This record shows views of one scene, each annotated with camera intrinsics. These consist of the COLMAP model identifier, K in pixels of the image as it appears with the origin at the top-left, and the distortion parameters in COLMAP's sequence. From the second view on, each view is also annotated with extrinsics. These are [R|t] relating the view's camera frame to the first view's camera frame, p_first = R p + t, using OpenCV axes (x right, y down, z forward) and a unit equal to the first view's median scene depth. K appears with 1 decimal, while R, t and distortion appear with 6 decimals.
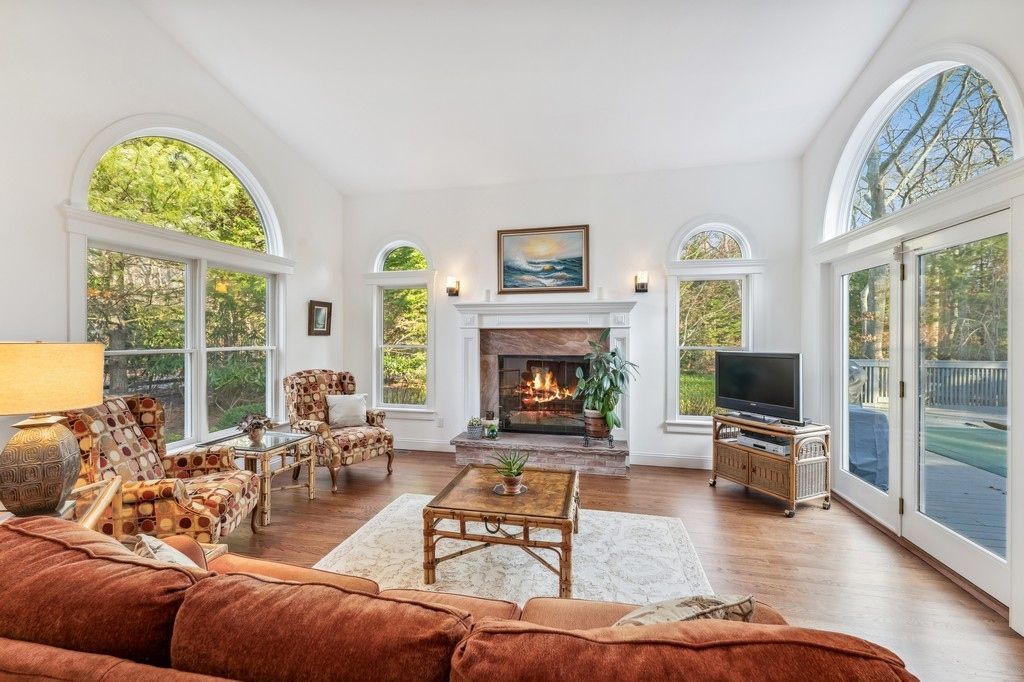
lens RADIAL K [[422.1, 0, 508.6], [0, 422.1, 332.9], [0, 0, 1]] dist [0.000687, -0.000112]
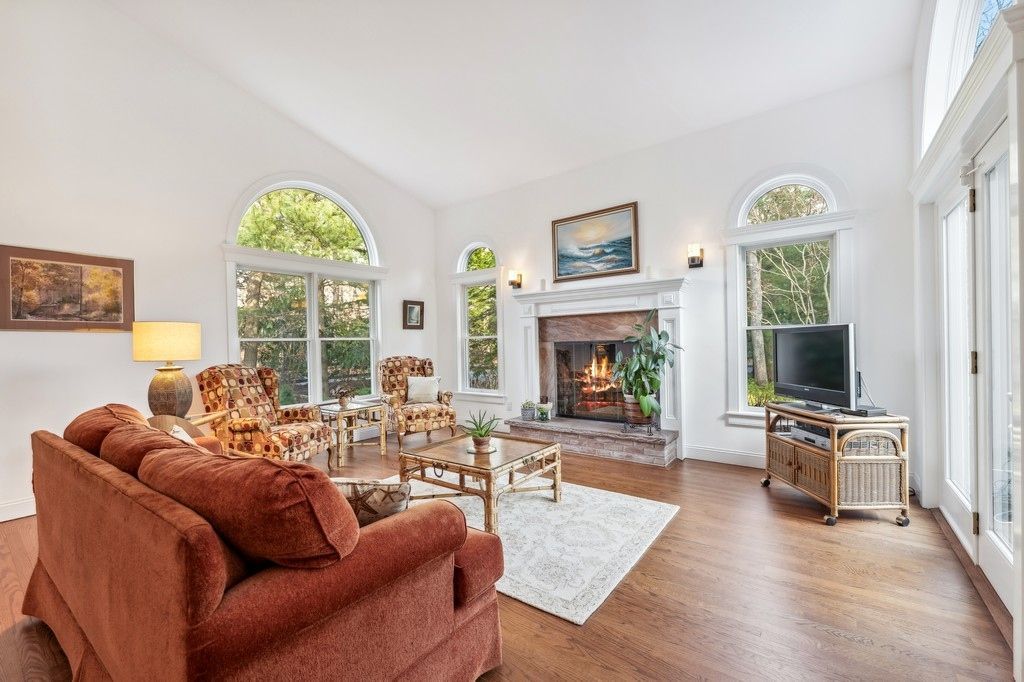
lens RADIAL K [[433.0, 0, 501.9], [0, 433.0, 342.1], [0, 0, 1]] dist [-0.001864, 0.000128]
pose [[0.904745, -0.020859, -0.425442, 0.362252], [0.024631, 0.999691, 0.003367, 0.053460], [0.425240, -0.013525, 0.904979, -0.010504]]
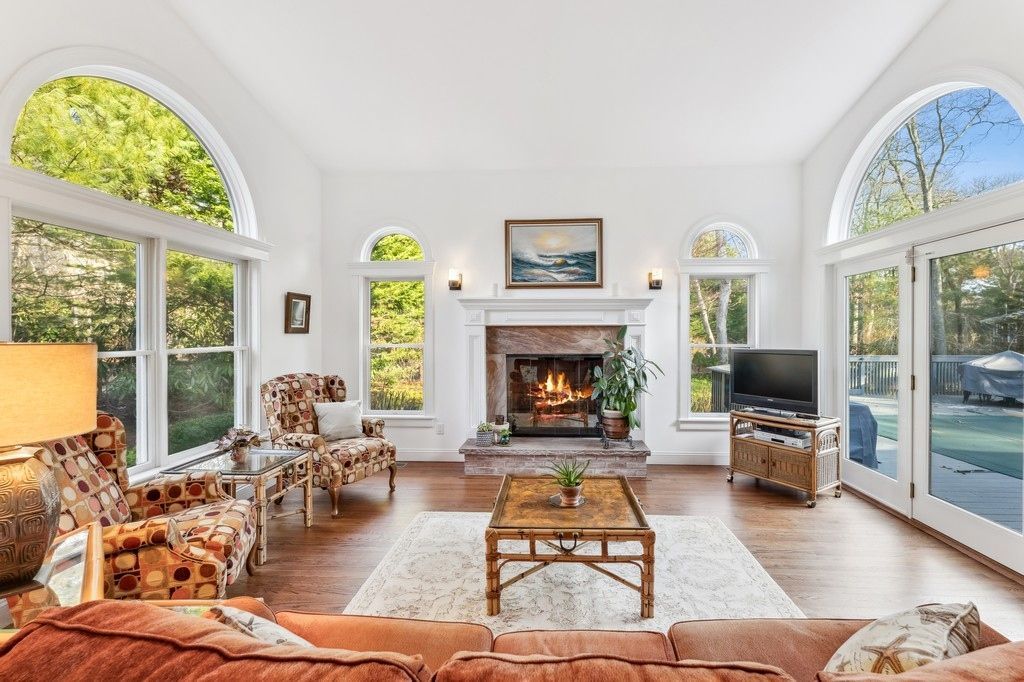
lens RADIAL K [[435.4, 0, 538.0], [0, 435.4, 332.2], [0, 0, 1]] dist [0.000446, -0.000161]
pose [[0.983667, -0.000482, 0.179998, -0.151103], [-0.000164, 0.999994, 0.003572, 0.000436], [-0.179998, -0.003543, 0.983661, 0.053244]]
